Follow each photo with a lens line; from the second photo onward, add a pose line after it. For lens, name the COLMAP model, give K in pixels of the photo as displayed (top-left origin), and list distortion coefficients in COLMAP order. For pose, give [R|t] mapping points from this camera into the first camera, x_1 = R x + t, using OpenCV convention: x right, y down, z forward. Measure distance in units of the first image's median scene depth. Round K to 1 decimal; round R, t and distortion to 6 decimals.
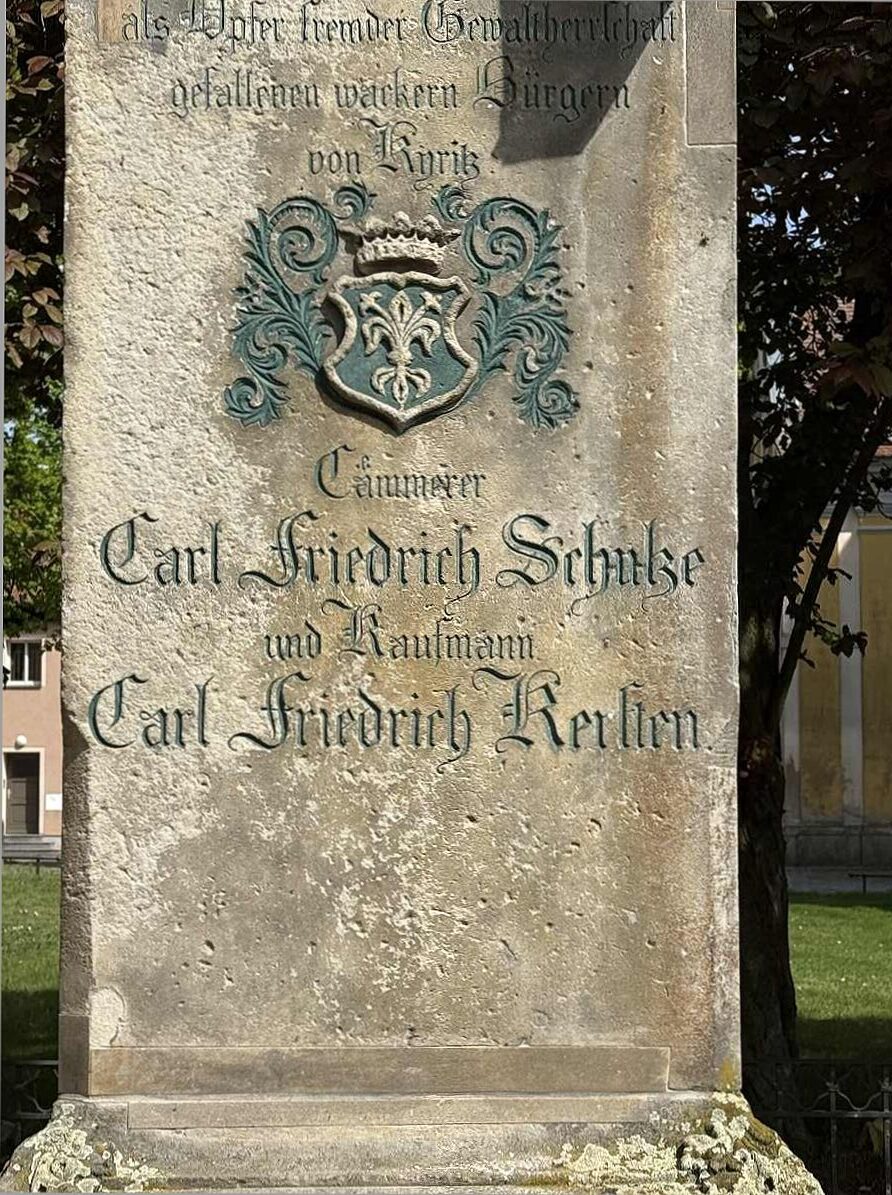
lens RADIAL K [[2645.7, 0, 446.0], [0, 2645.7, 597.5], [0, 0, 1]] dist [0.055310, 0.225415]
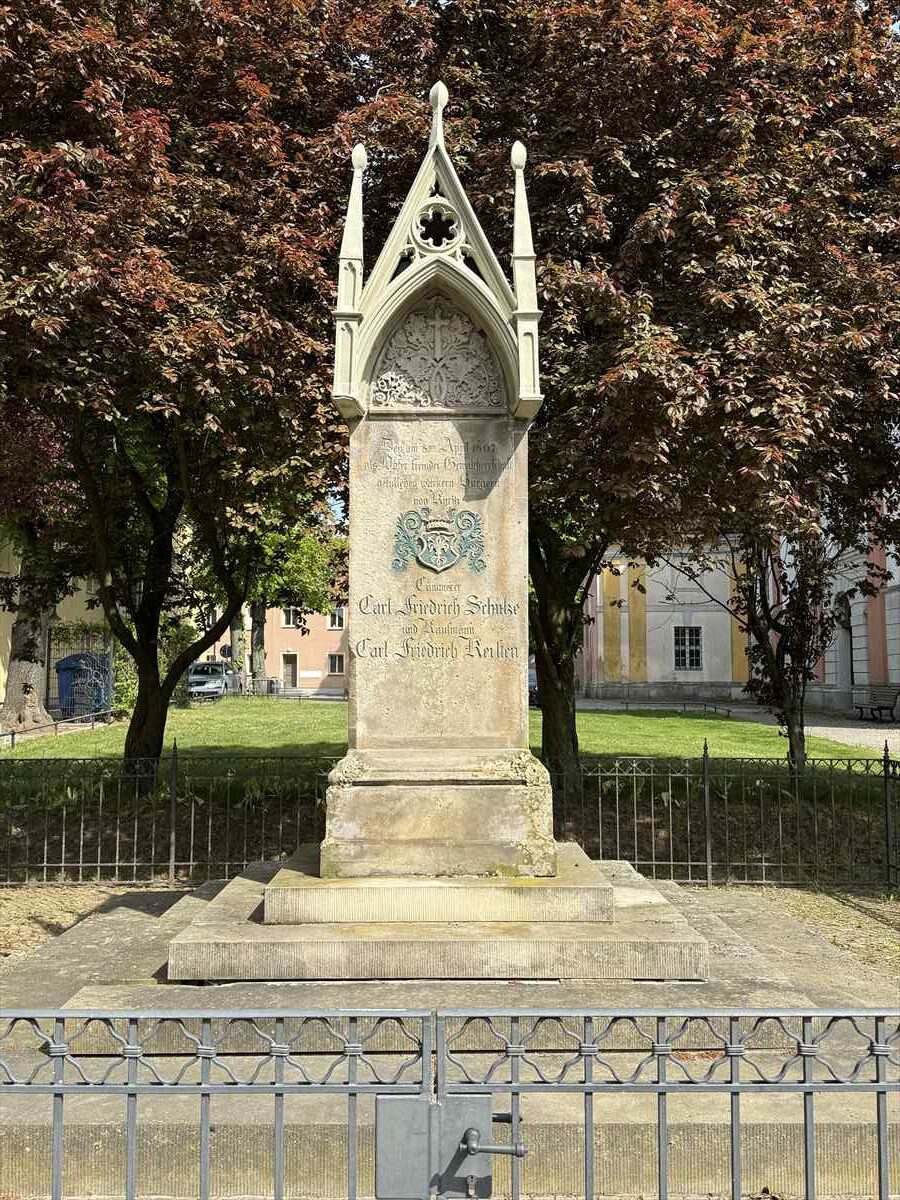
lens RADIAL K [[1124.4, 0, 450.0], [0, 1124.4, 600.0], [0, 0, 1]] dist [0.010338, 0.002748]
pose [[0.999951, -0.000411, -0.009844, 0.015006], [0.000522, 0.999937, 0.011193, -0.042599], [0.009839, -0.011197, 0.999889, -0.596438]]
